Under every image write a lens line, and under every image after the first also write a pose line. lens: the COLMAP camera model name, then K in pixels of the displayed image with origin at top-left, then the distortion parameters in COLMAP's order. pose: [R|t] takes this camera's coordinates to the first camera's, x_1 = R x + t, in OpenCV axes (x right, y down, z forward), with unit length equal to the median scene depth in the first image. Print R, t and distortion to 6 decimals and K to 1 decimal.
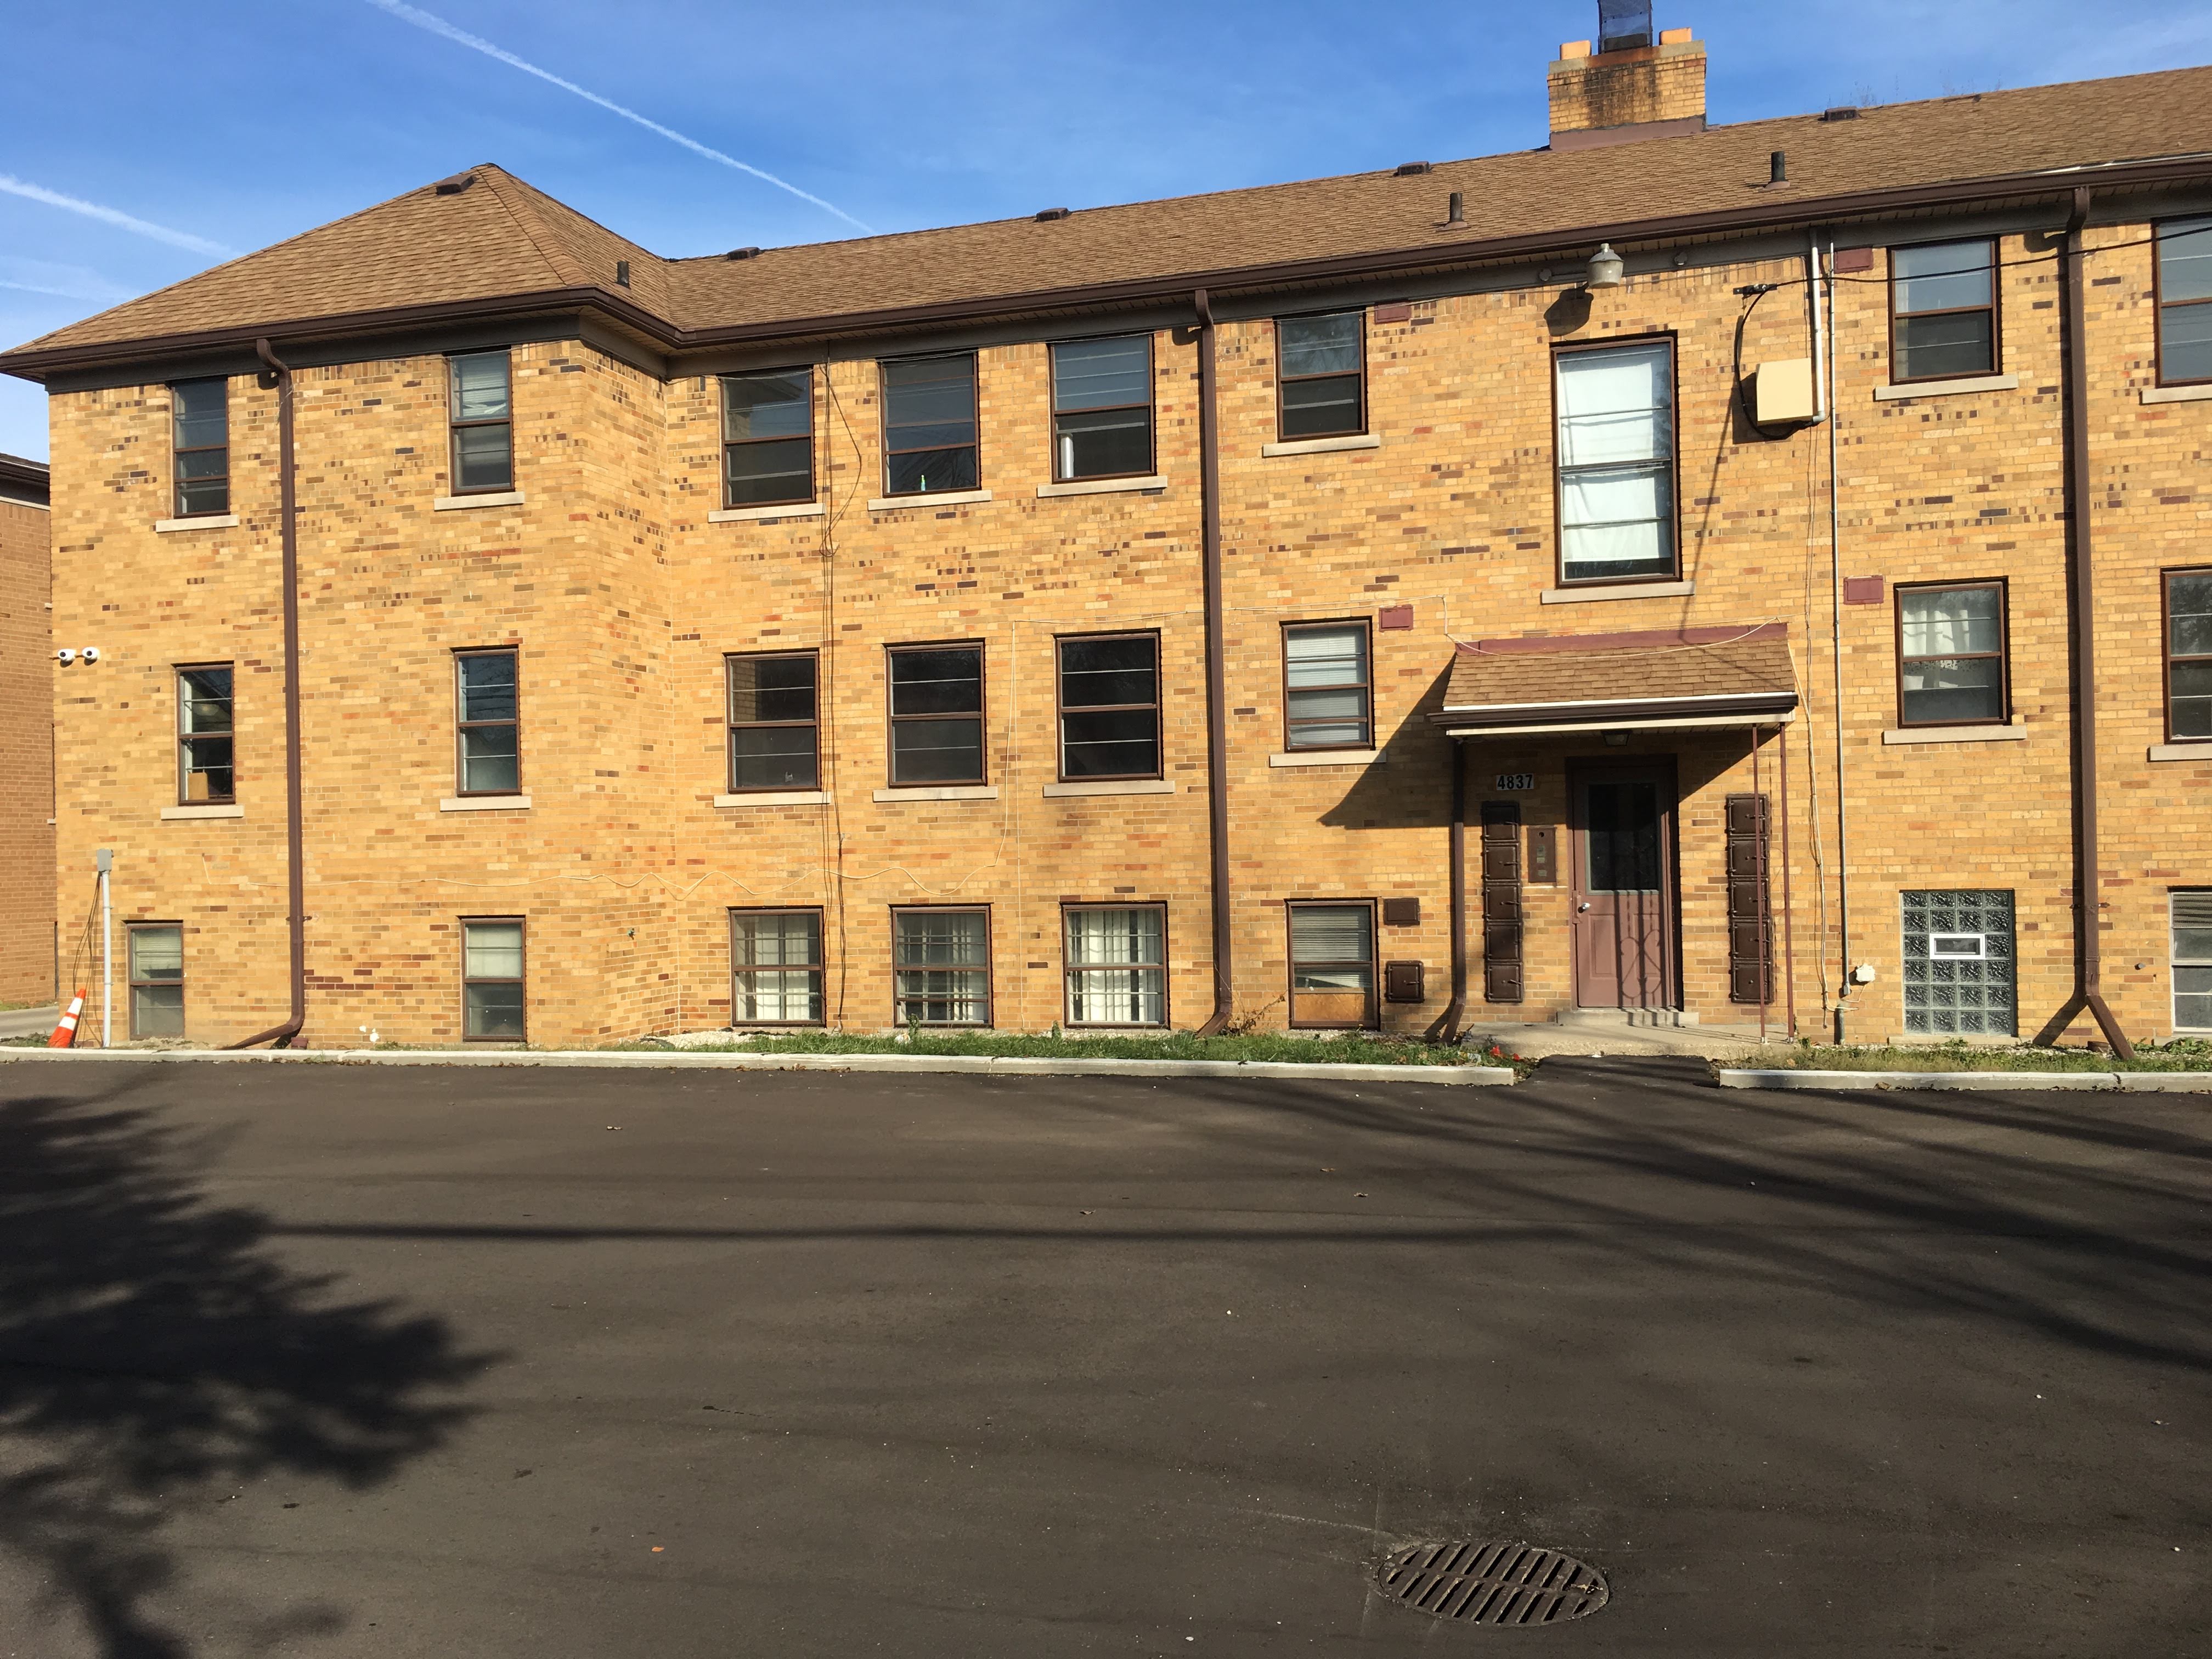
lens RADIAL K [[1882.4, 0, 1117.4], [0, 1882.4, 829.3], [0, 0, 1]] dist [0.078942, -0.107268]
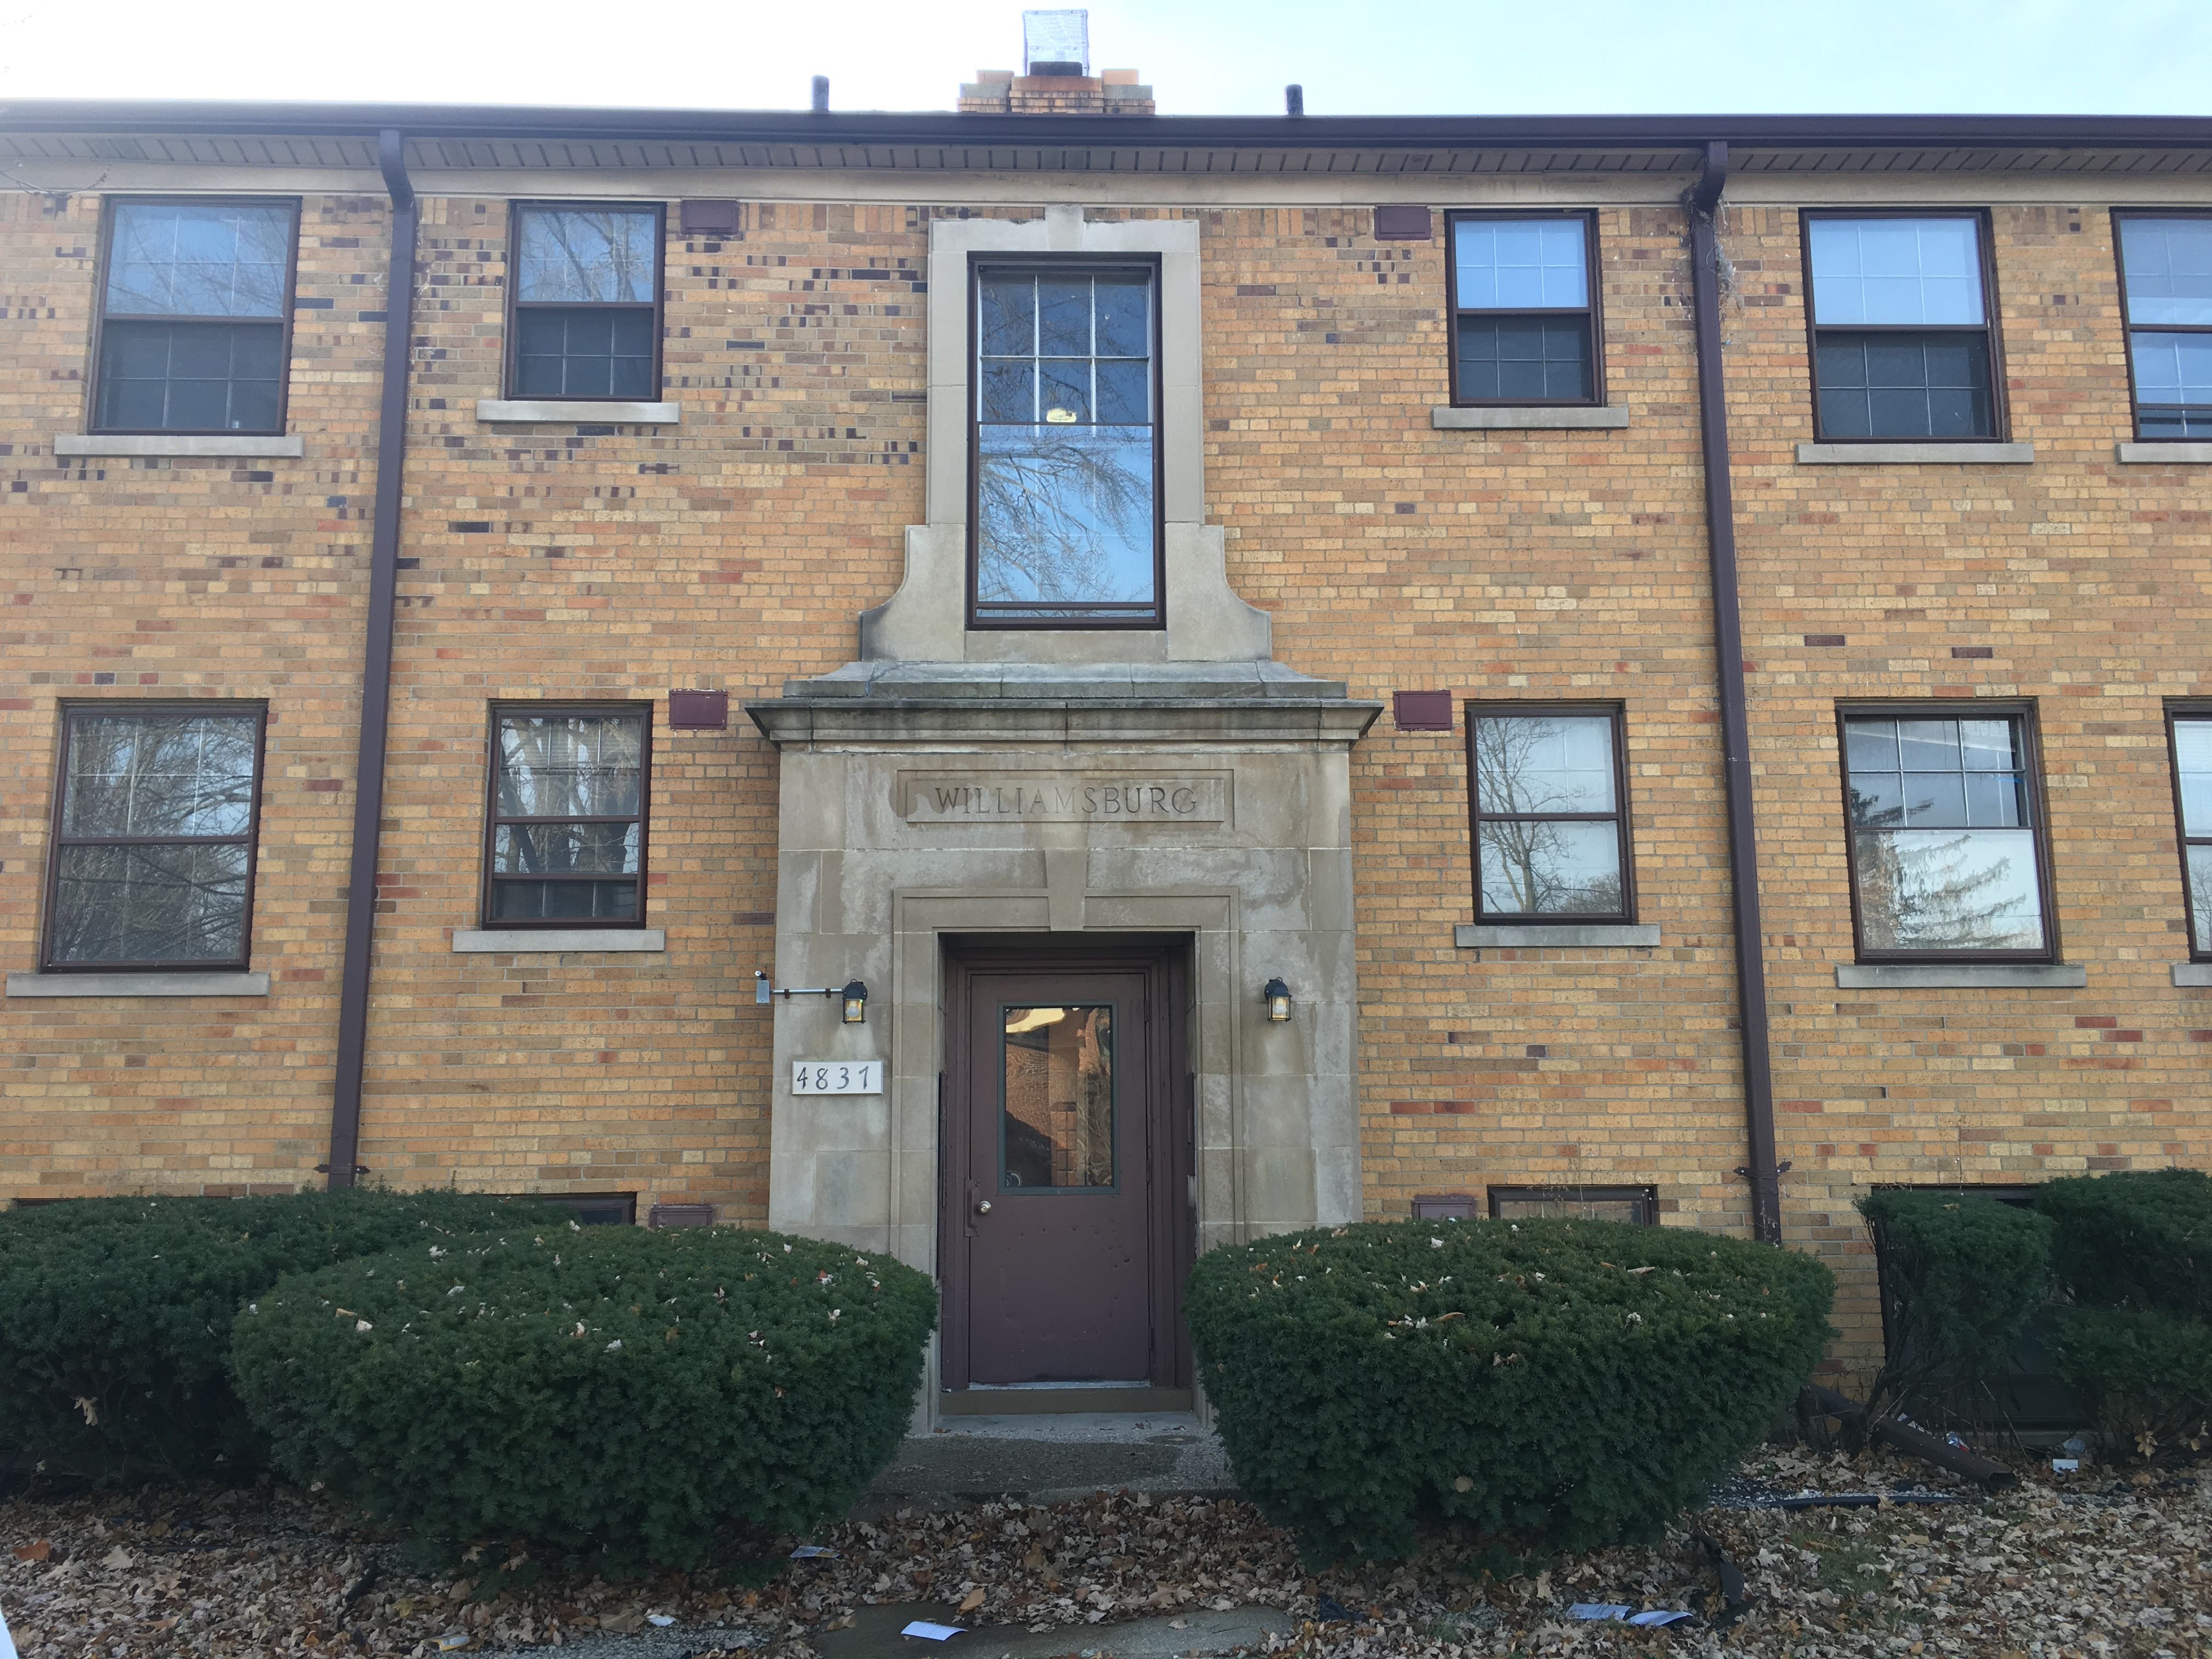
lens RADIAL K [[1882.4, 0, 1117.4], [0, 1882.4, 829.3], [0, 0, 1]] dist [0.078942, -0.107268]
pose [[0.989558, 0.034412, 0.139967, 0.199199], [-0.010353, 0.985543, -0.169110, 0.030270], [-0.143763, 0.165895, 0.975608, 0.385358]]
